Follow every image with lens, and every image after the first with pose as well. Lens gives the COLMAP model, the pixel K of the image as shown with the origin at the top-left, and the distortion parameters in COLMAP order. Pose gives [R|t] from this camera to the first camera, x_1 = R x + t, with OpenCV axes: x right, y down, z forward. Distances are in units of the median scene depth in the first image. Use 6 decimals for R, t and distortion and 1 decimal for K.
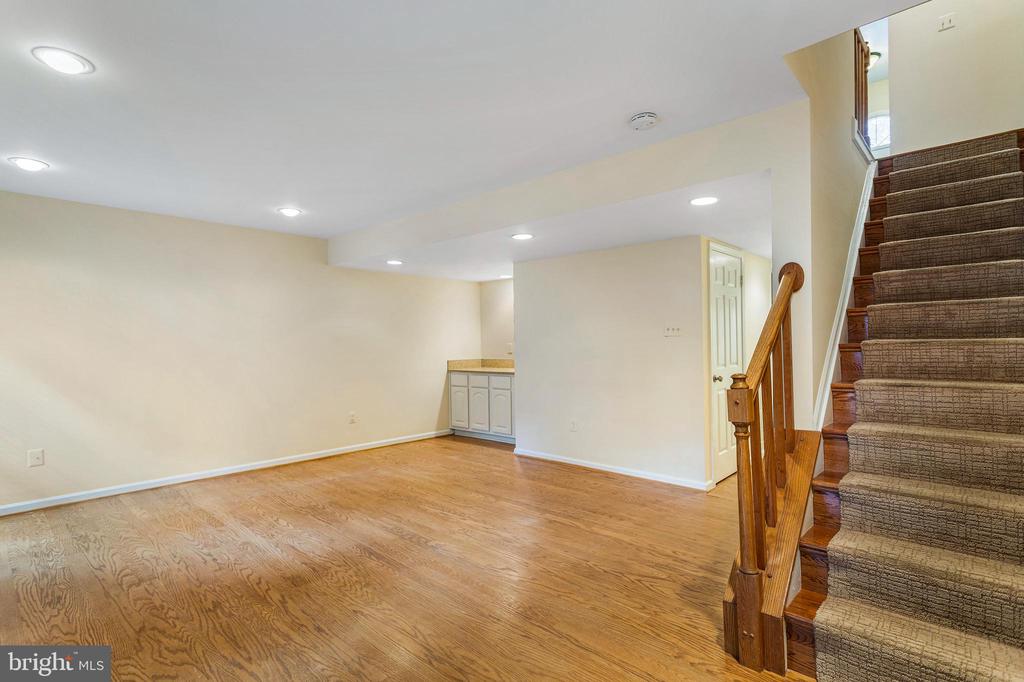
lens RADIAL K [[526.8, 0, 488.5], [0, 526.8, 341.0], [0, 0, 1]] dist [-0.005351, -0.000185]
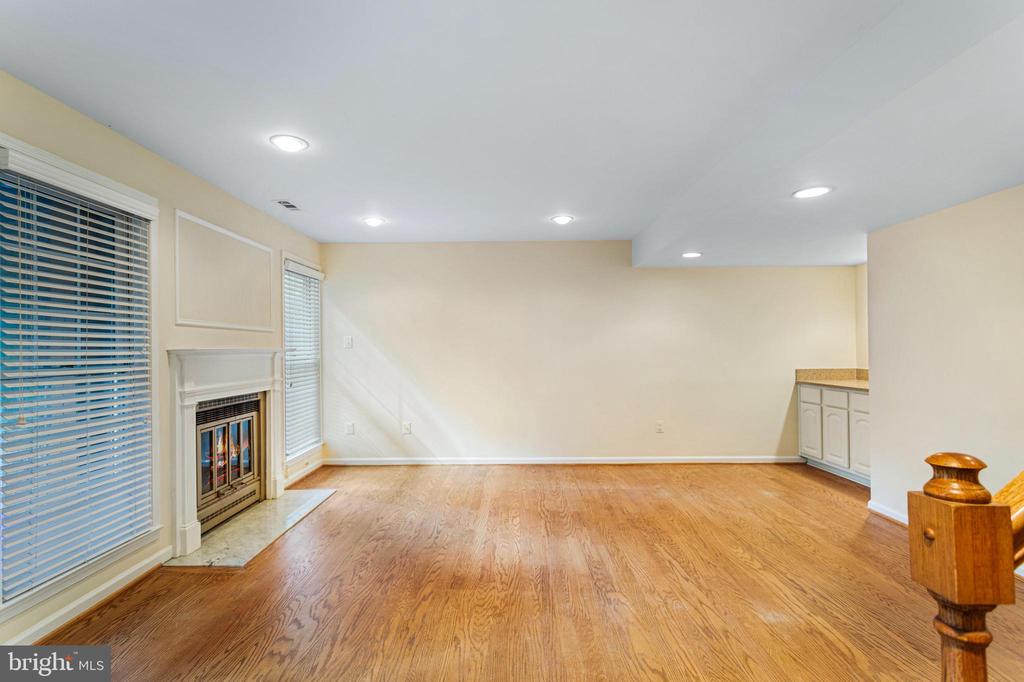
lens RADIAL K [[486.6, 0, 487.0], [0, 486.6, 348.9], [0, 0, 1]] dist [-0.004228, 0.000642]
pose [[0.673018, 0.007096, -0.739592, 0.257579], [0.002266, 0.999930, 0.011656, -0.005822], [0.739623, -0.009521, 0.672954, 0.287384]]
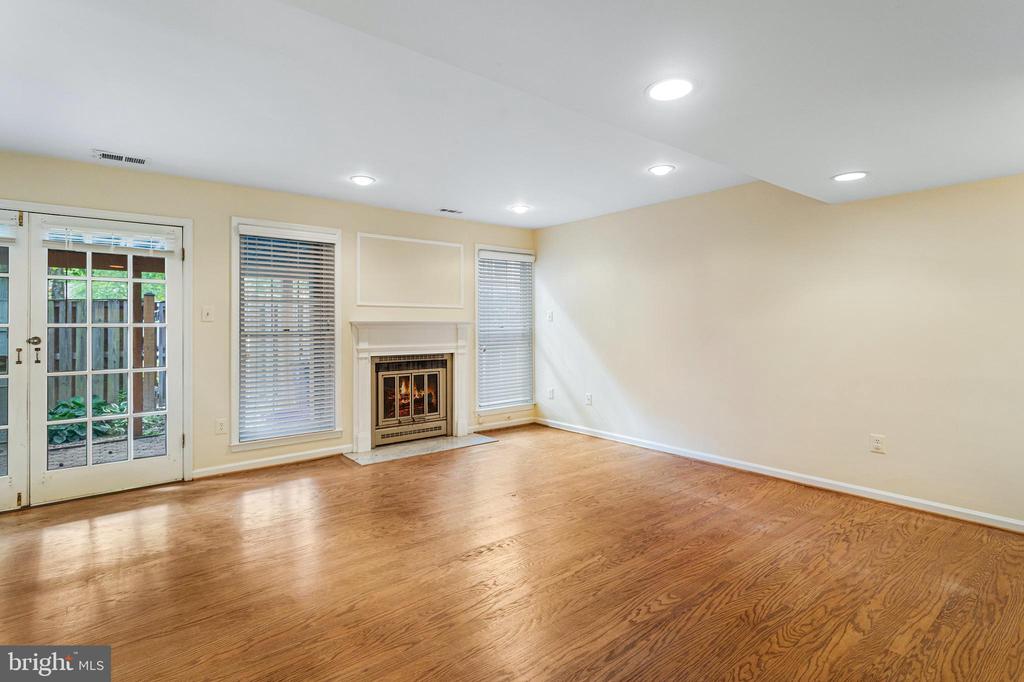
lens RADIAL K [[492.8, 0, 497.9], [0, 492.8, 325.6], [0, 0, 1]] dist [-0.002192, 0.000496]
pose [[-0.128477, 0.017083, -0.991565, 0.532888], [0.006395, 0.999845, 0.016397, -0.005054], [0.991692, -0.004235, -0.128567, 0.952861]]
